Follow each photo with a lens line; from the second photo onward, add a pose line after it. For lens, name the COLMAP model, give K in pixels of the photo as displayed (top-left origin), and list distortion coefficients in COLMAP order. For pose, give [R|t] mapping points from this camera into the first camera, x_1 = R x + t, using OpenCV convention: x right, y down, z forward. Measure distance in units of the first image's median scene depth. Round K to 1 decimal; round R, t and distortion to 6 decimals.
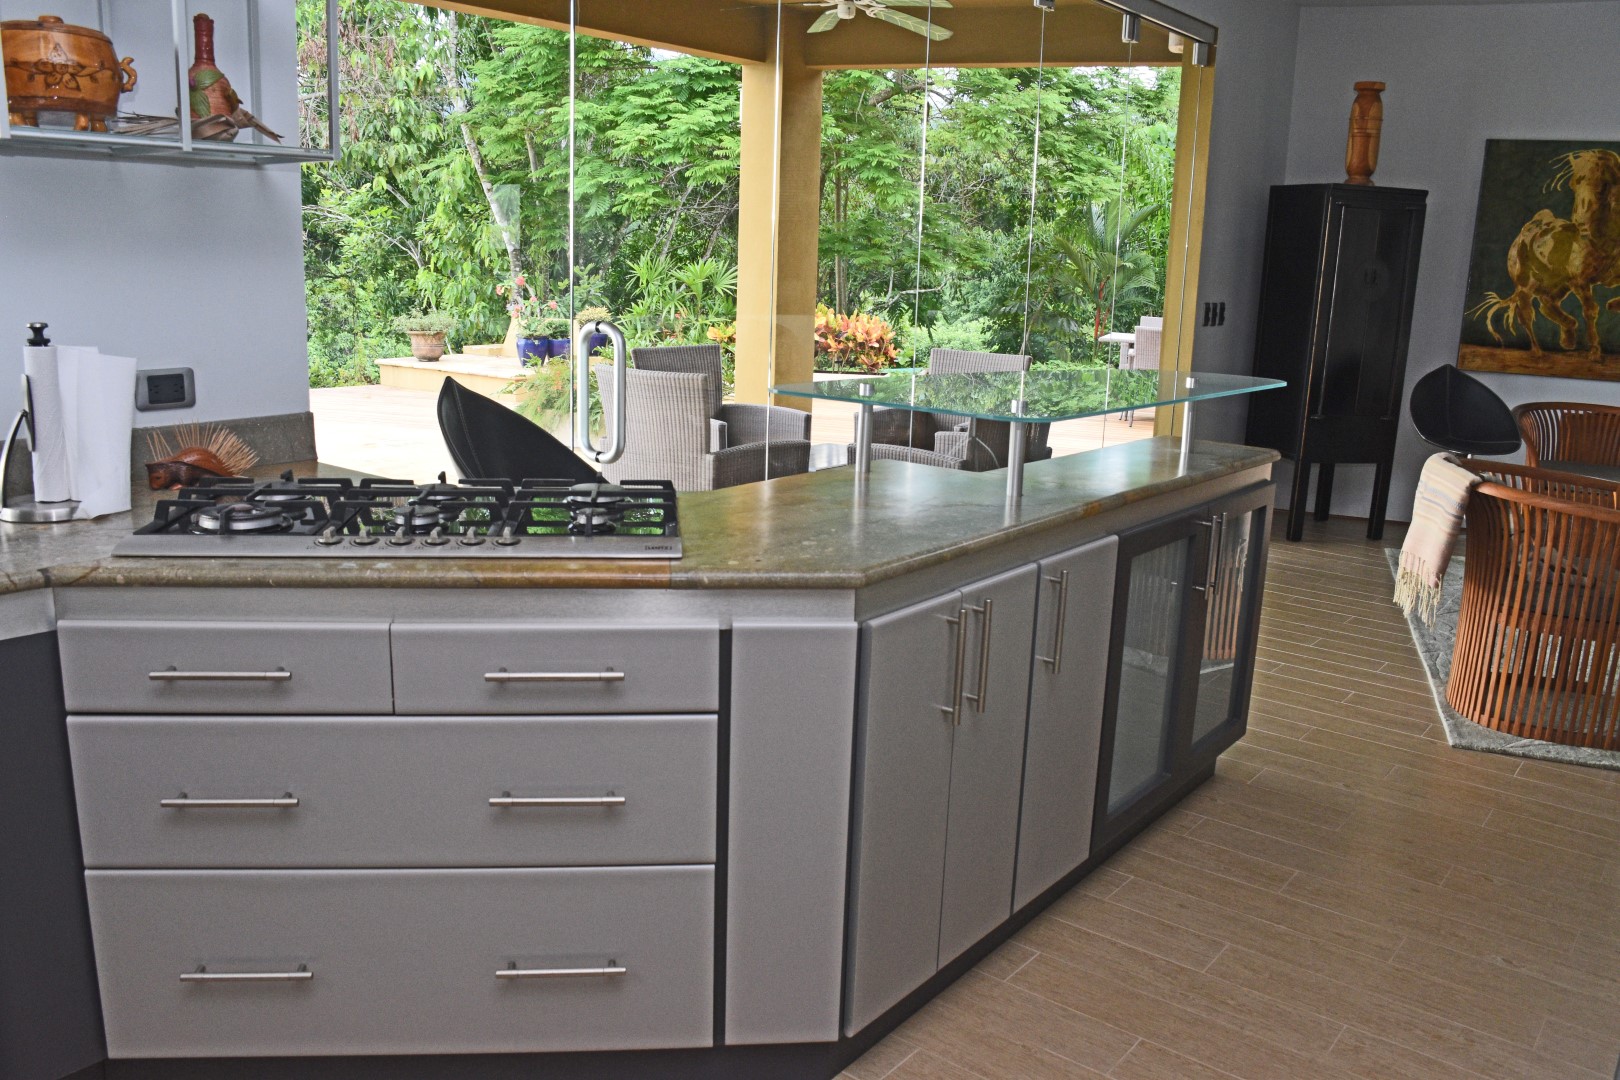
lens RADIAL K [[1296.1, 0, 805.1], [0, 1296.1, 547.6], [0, 0, 1]] dist [-0.123632, 0.103666]
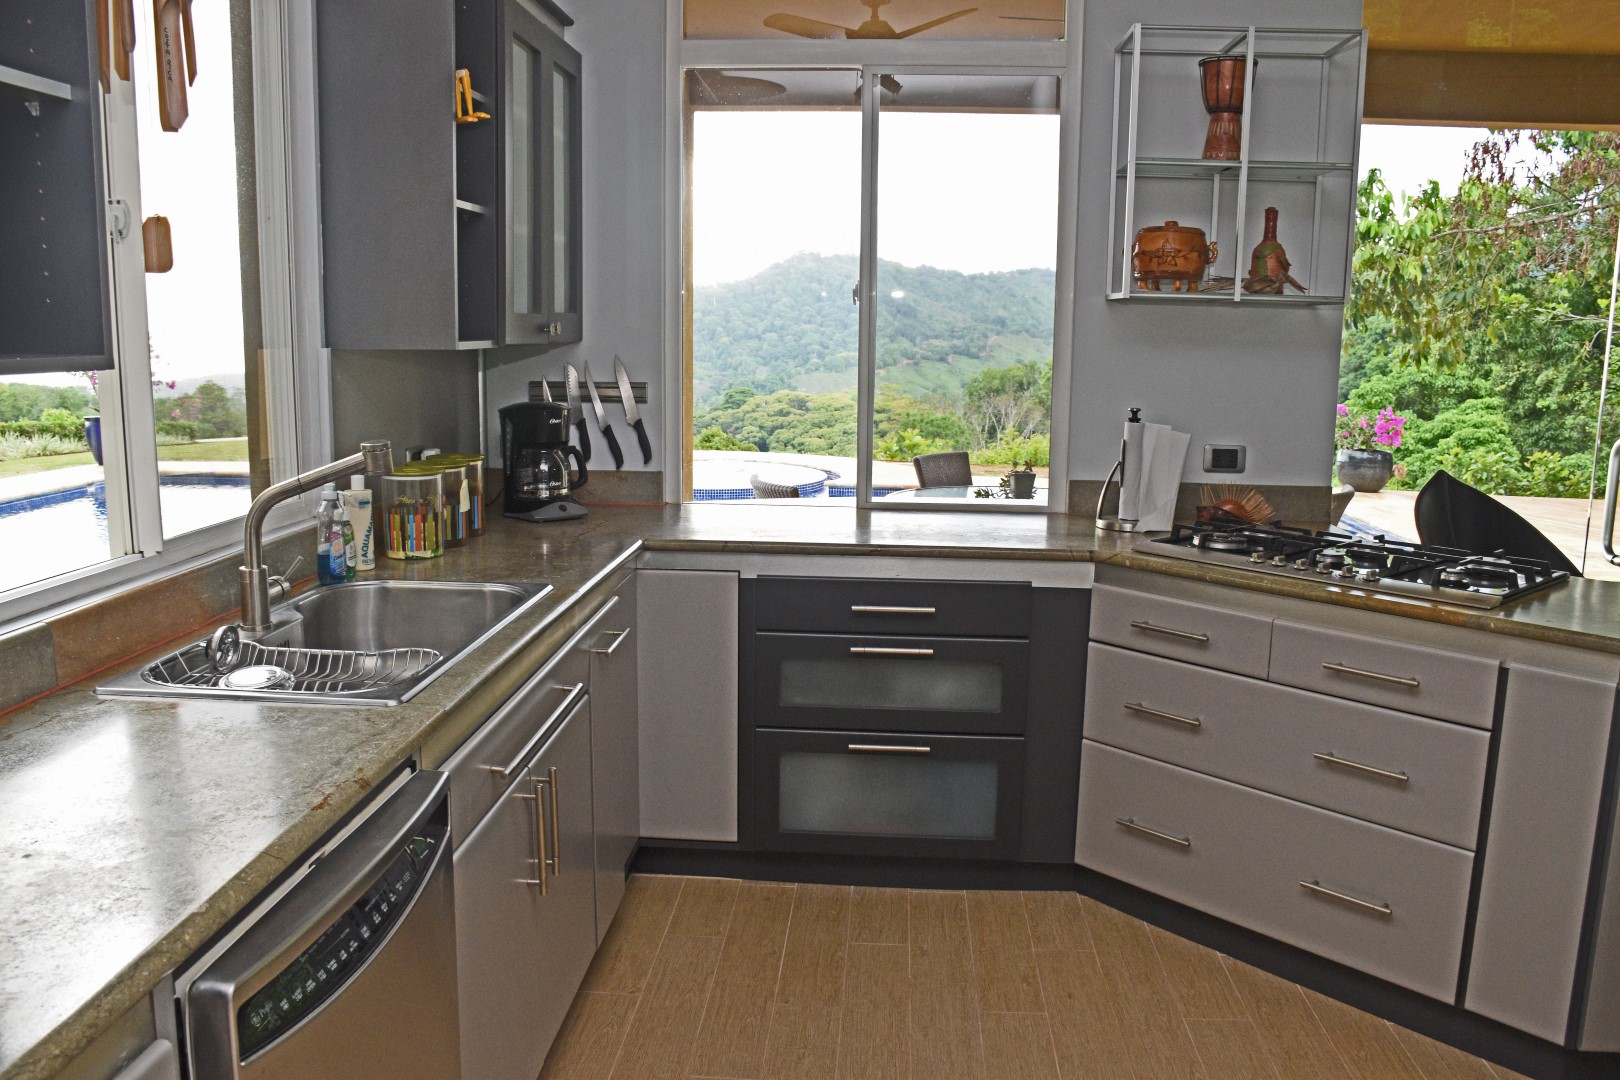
lens RADIAL K [[1296.1, 0, 805.1], [0, 1296.1, 547.6], [0, 0, 1]] dist [-0.123632, 0.103666]
pose [[0.578392, 0.115453, -0.807548, 0.491879], [-0.183853, 0.982914, 0.008843, 0.059467], [0.794771, 0.143355, 0.589736, -0.280902]]
